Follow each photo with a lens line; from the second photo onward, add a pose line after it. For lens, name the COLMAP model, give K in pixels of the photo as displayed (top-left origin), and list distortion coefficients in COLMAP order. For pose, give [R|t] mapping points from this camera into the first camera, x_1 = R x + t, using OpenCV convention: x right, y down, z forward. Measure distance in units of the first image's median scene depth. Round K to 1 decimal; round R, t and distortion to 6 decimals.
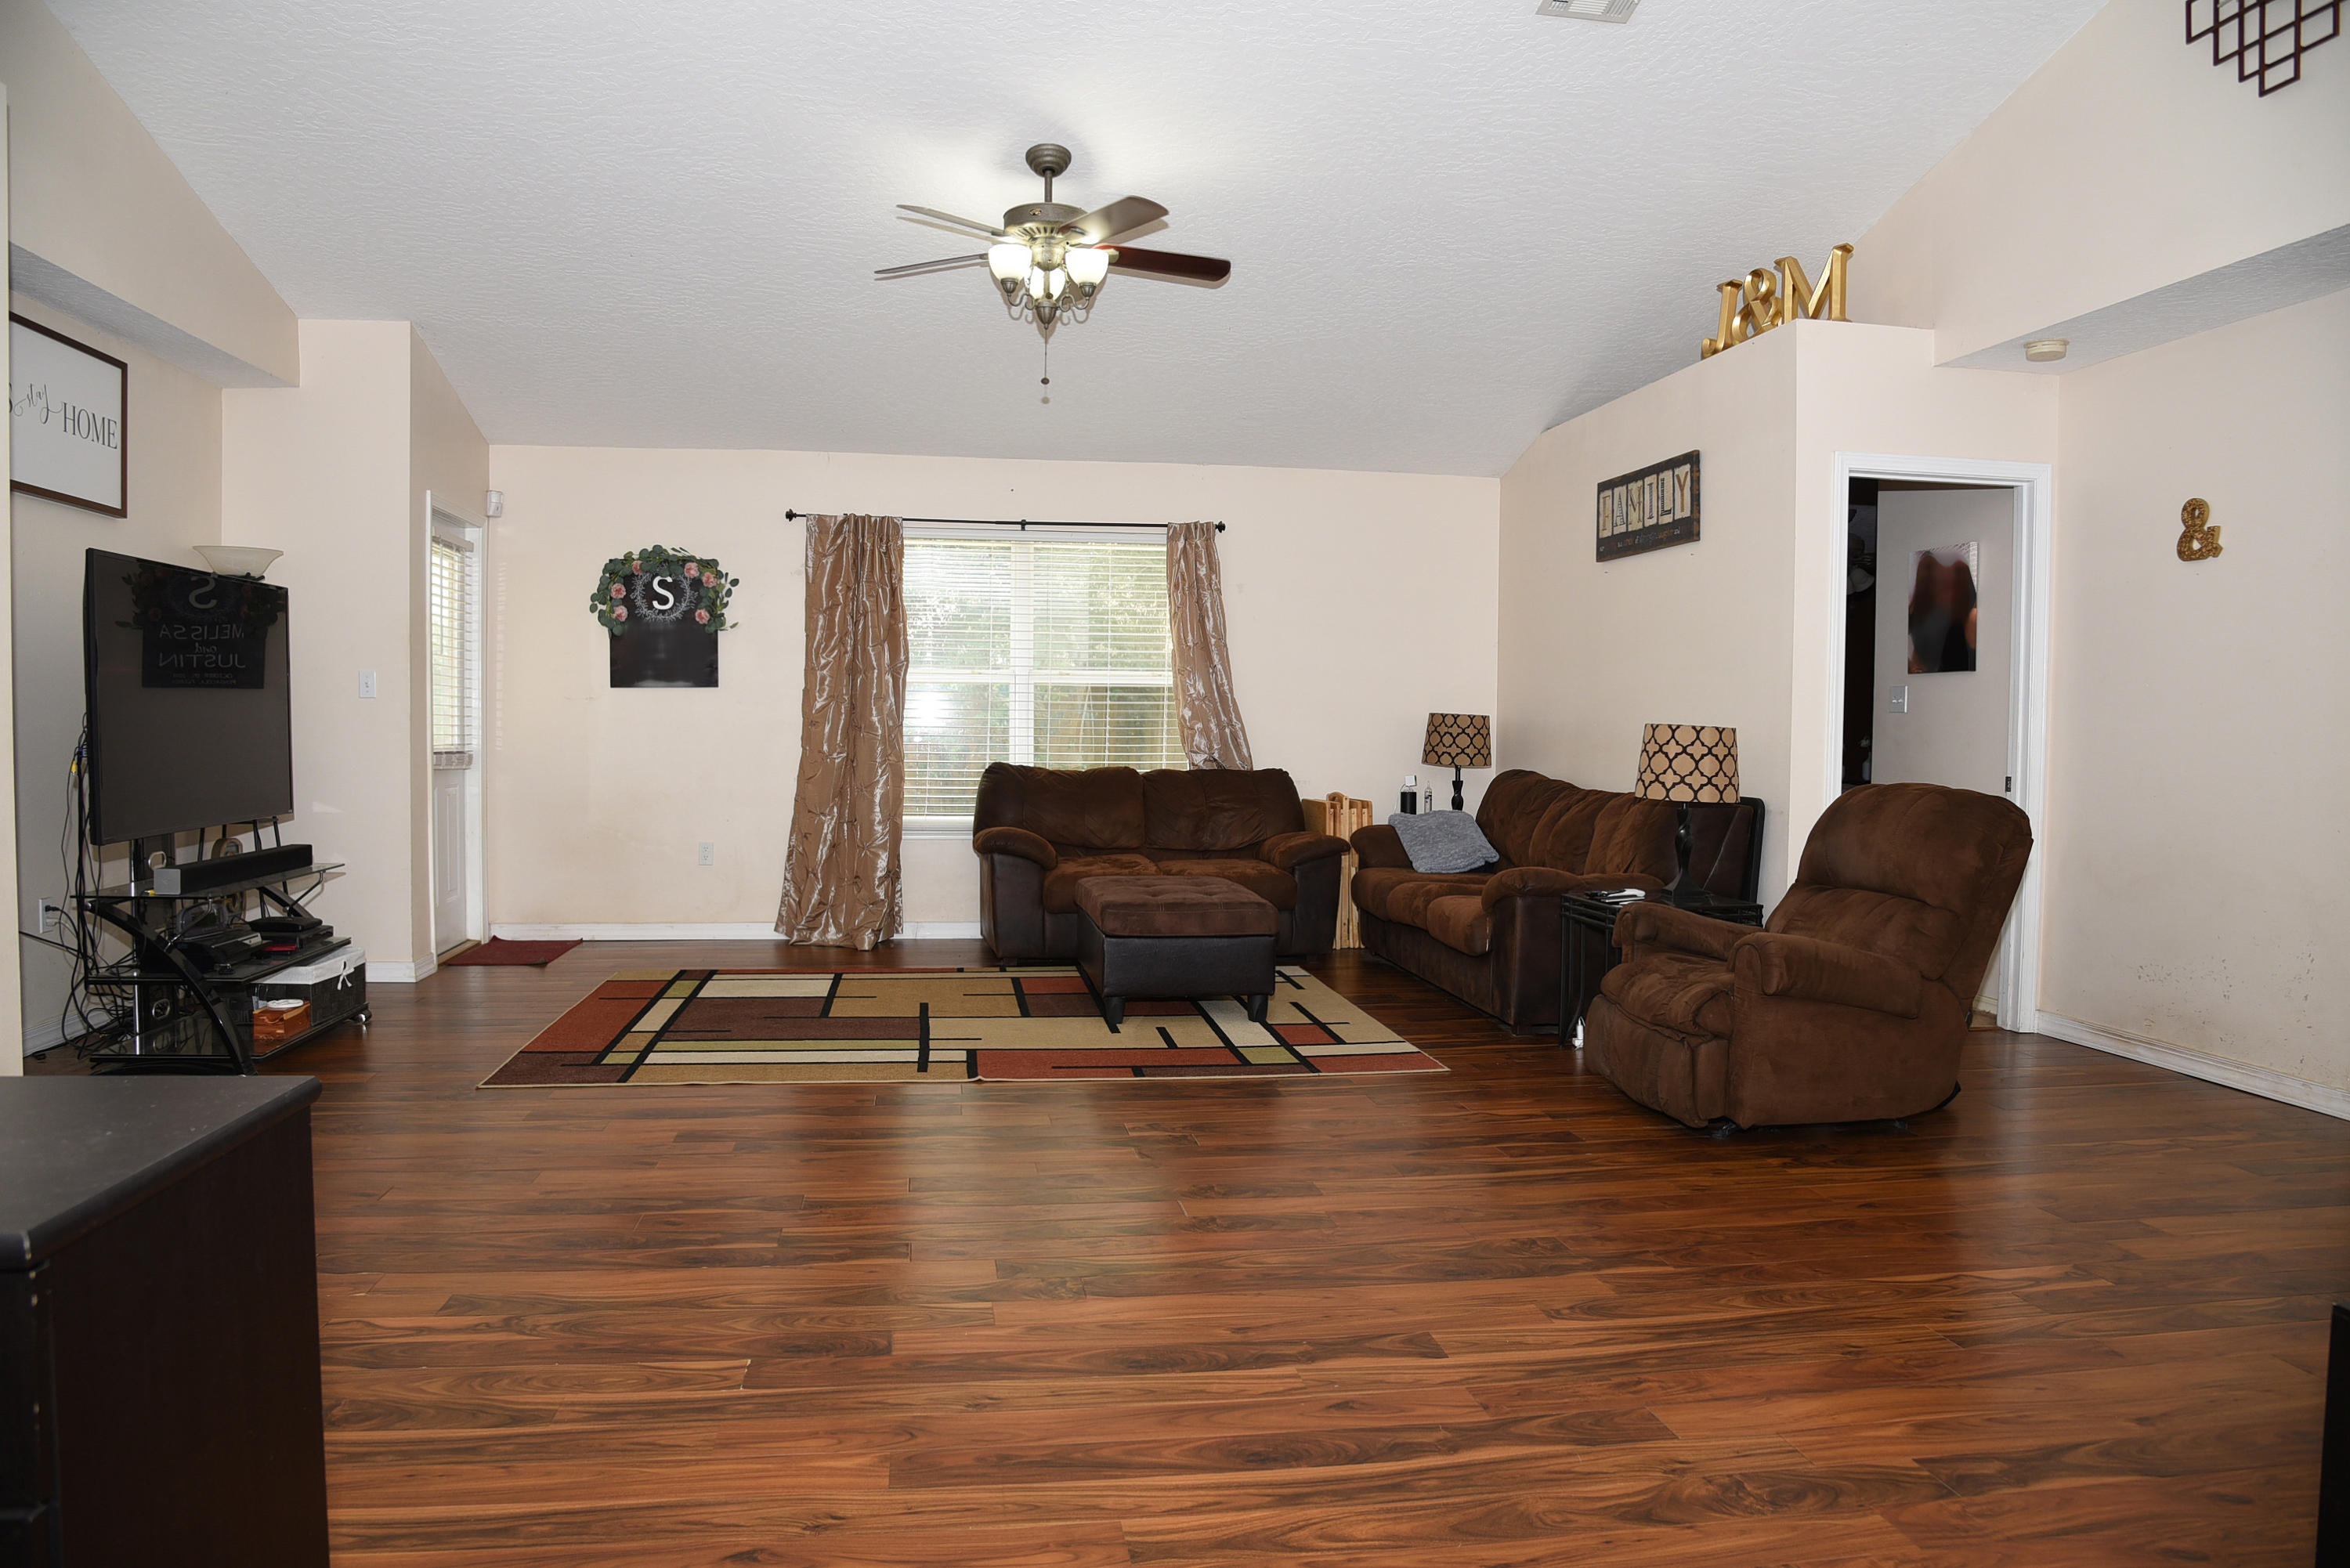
lens RADIAL K [[1601.2, 0, 1180.3], [0, 1601.2, 797.1], [0, 0, 1]] dist [-0.109649, 0.056647]
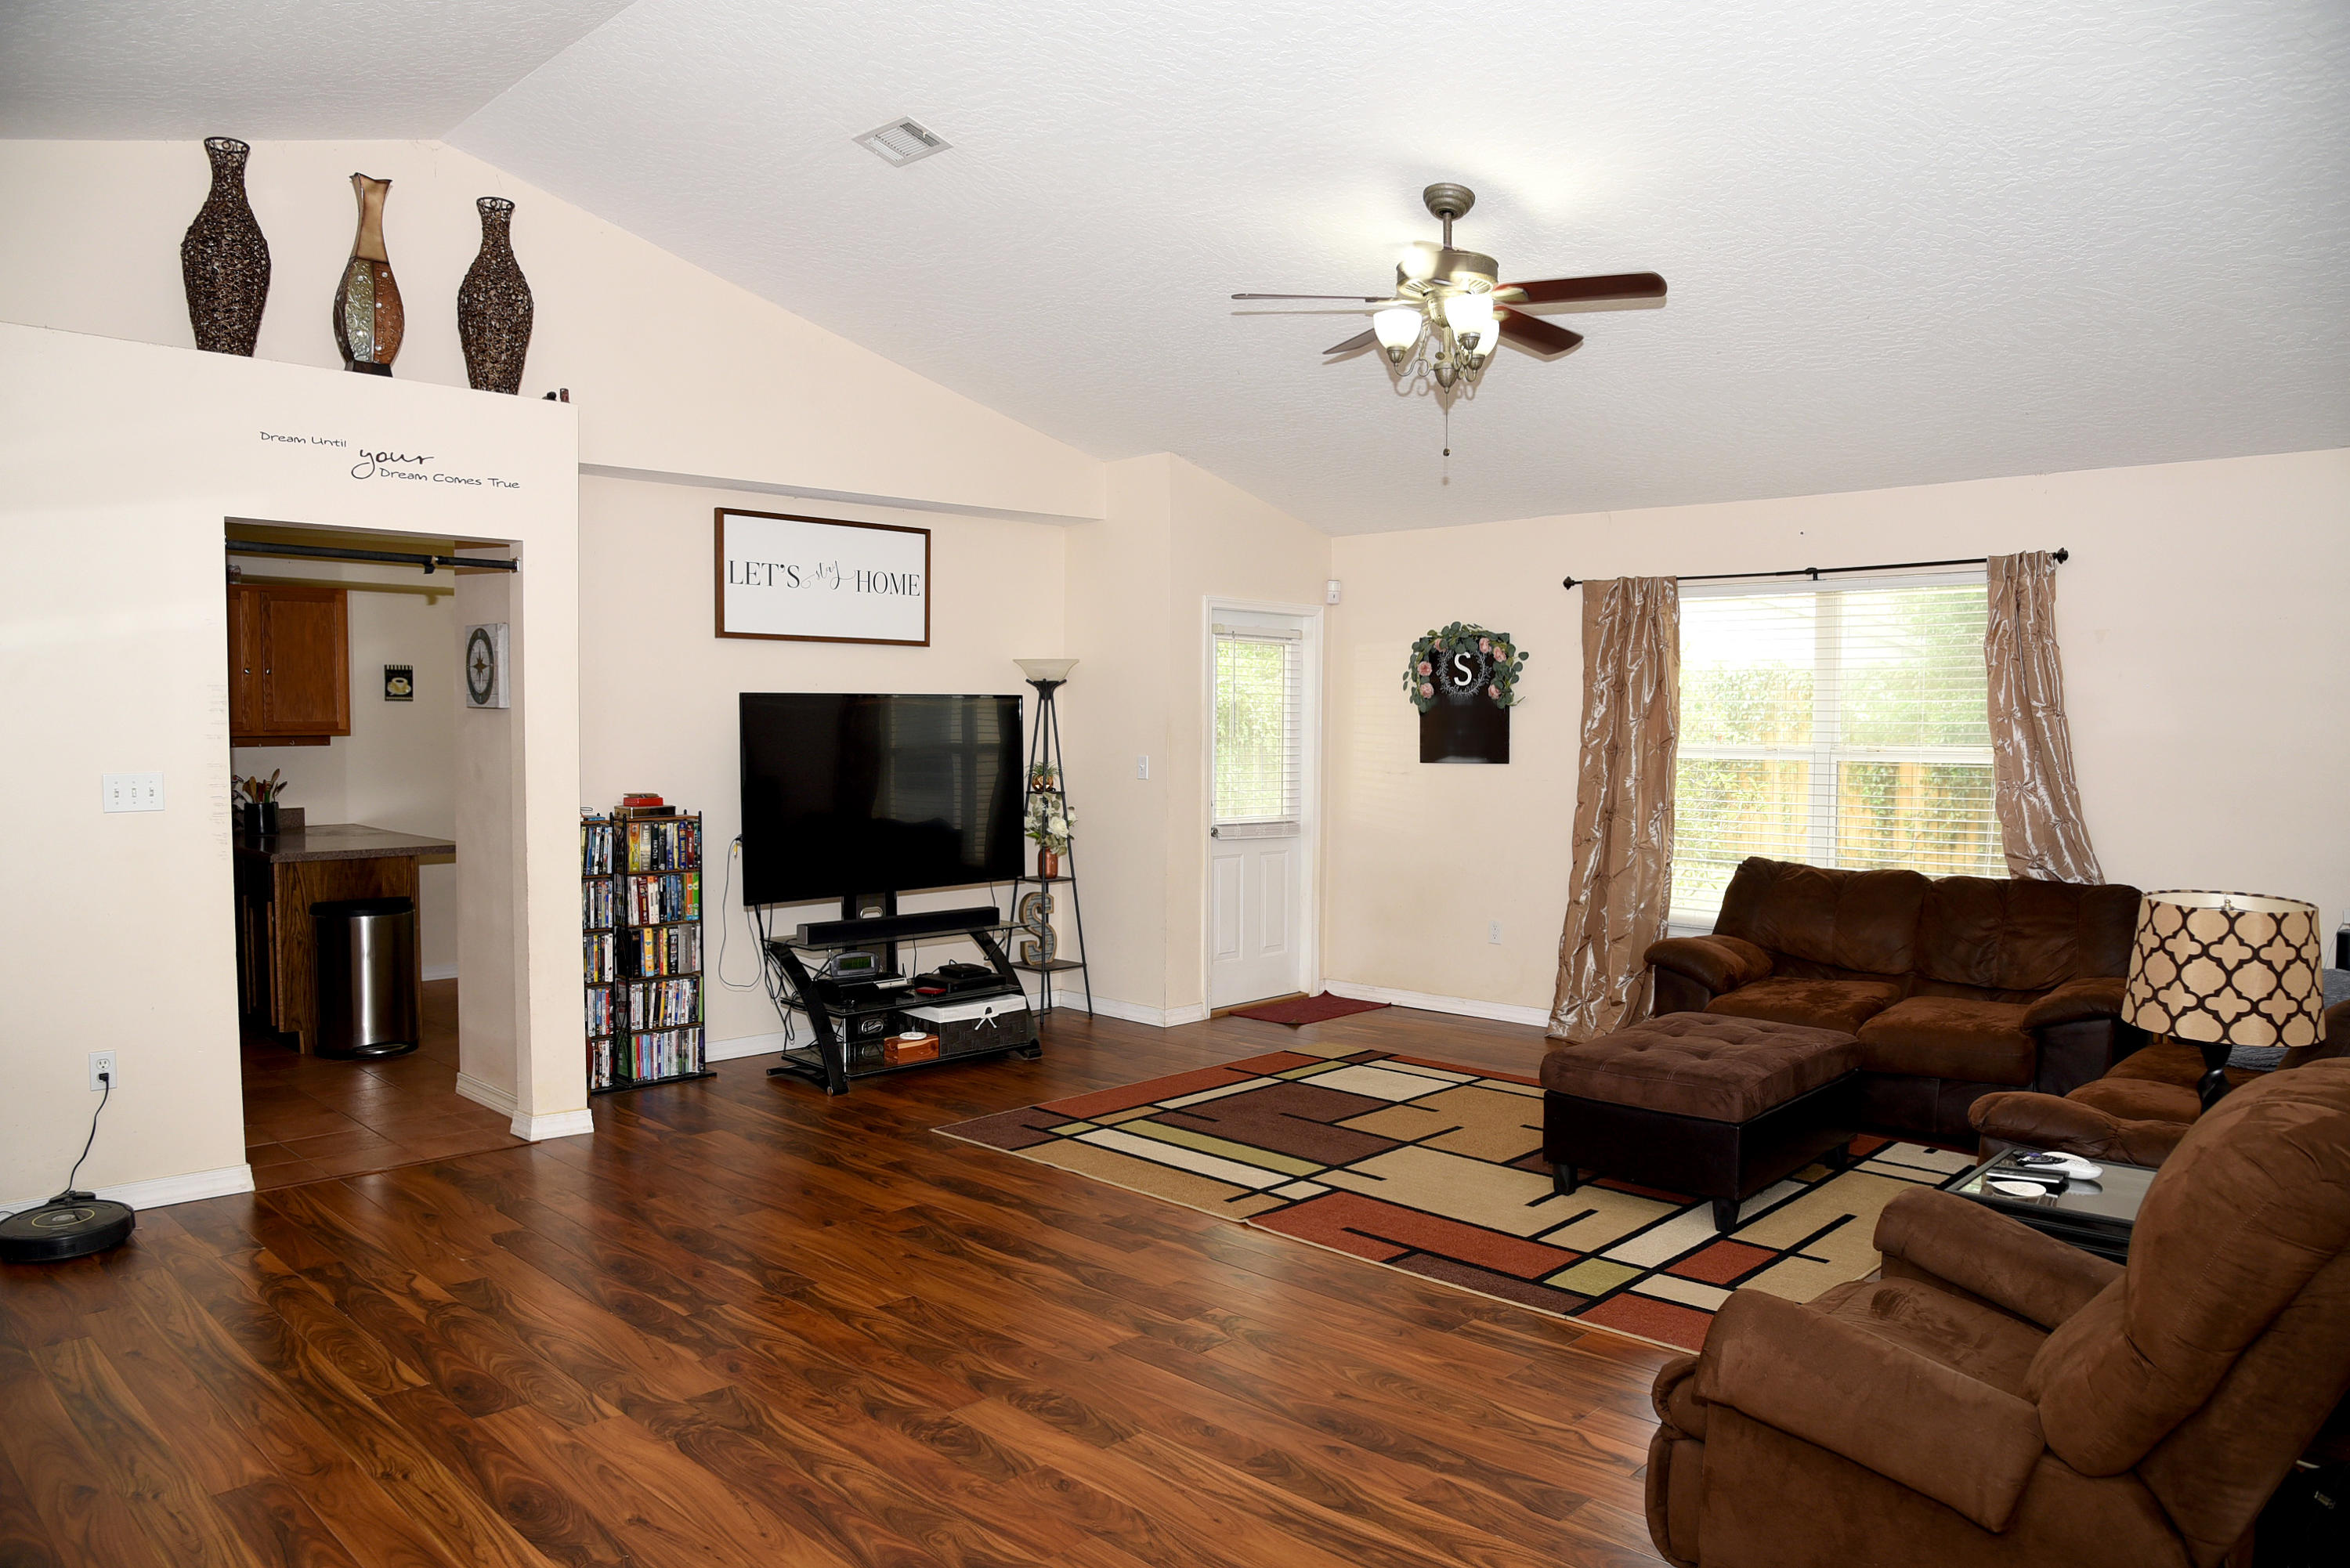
lens RADIAL K [[1601.2, 0, 1180.9], [0, 1601.2, 797.0], [0, 0, 1]] dist [-0.109649, 0.056647]
pose [[0.600236, 0.028247, -0.799324, 0.382262], [-0.032942, 0.999401, 0.010580, -0.053657], [0.799144, 0.019980, 0.600807, 0.253964]]
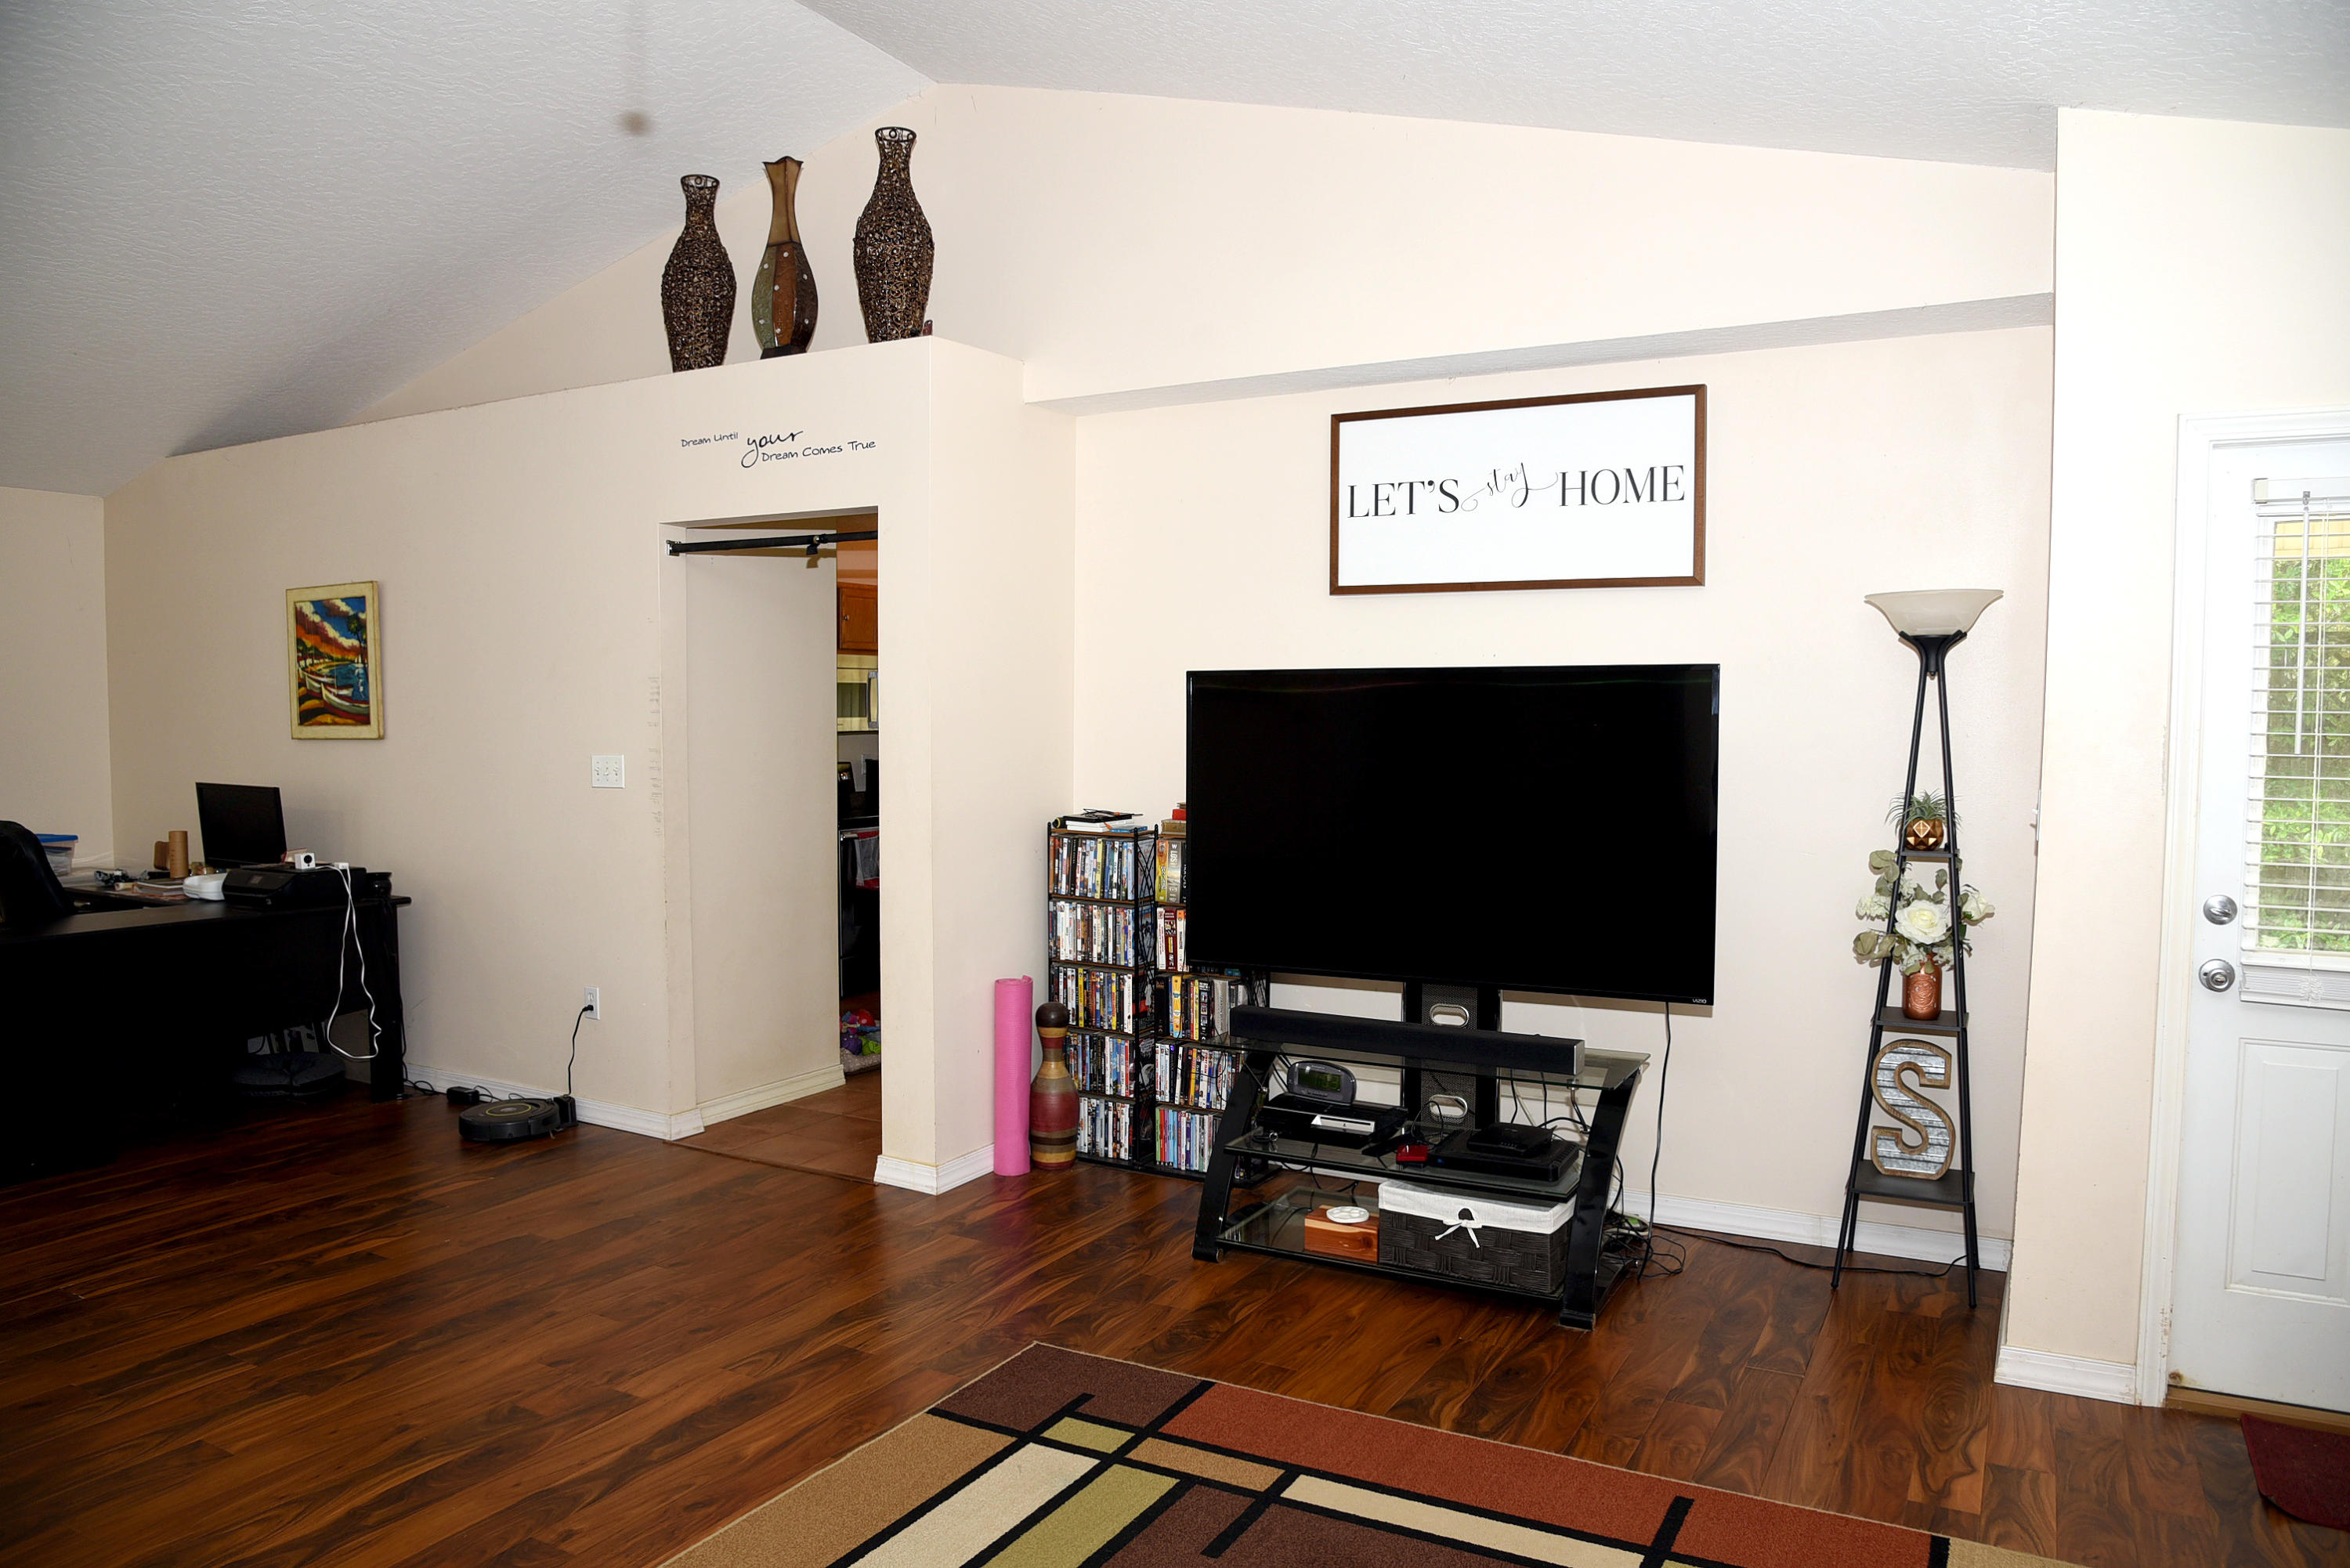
lens RADIAL K [[1601.2, 0, 1183.7], [0, 1601.2, 796.3], [0, 0, 1]] dist [-0.109649, 0.056647]
pose [[-0.612946, 0.028862, -0.789597, 0.069977], [-0.045725, 0.996362, 0.071915, -0.086977], [0.788800, 0.080184, -0.609397, 0.918255]]
